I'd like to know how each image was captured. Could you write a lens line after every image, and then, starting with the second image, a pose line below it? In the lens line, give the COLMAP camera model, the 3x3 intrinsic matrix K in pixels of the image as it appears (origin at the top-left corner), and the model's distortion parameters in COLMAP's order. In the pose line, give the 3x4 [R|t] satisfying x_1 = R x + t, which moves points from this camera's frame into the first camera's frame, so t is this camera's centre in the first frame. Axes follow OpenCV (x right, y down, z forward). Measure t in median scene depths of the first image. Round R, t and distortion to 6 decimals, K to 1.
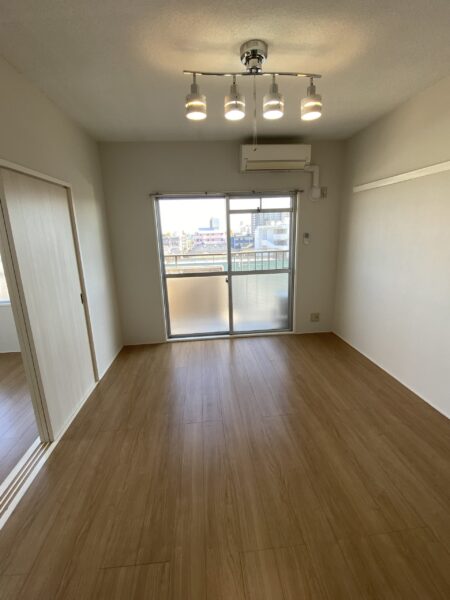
lens RADIAL K [[280.6, 0, 225.0], [0, 280.6, 300.0], [0, 0, 1]] dist [-0.002402, -0.001234]
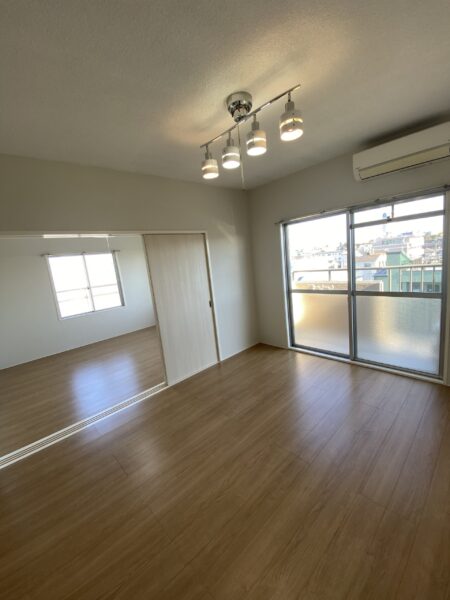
lens RADIAL K [[244.3, 0, 224.2], [0, 244.3, 299.0], [0, 0, 1]] dist [0.032965, -0.024531]
pose [[0.610295, 0.096906, -0.786225, 0.415901], [-0.100822, 0.993920, 0.044244, -0.071032], [0.785732, 0.052267, 0.616355, 0.180303]]
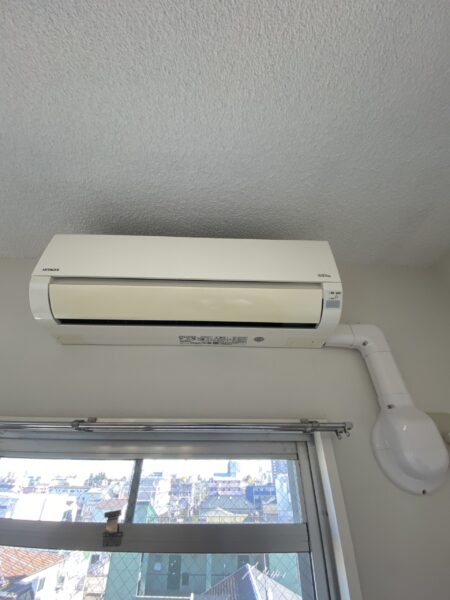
lens RADIAL K [[248.7, 0, 223.3], [0, 248.7, 302.9], [0, 0, 1]] dist [-0.000464, -0.000016]
pose [[0.996656, -0.009116, -0.081204, 0.202789], [-0.054992, 0.660224, -0.749053, -0.301346], [0.060441, 0.751014, 0.657514, 0.787668]]
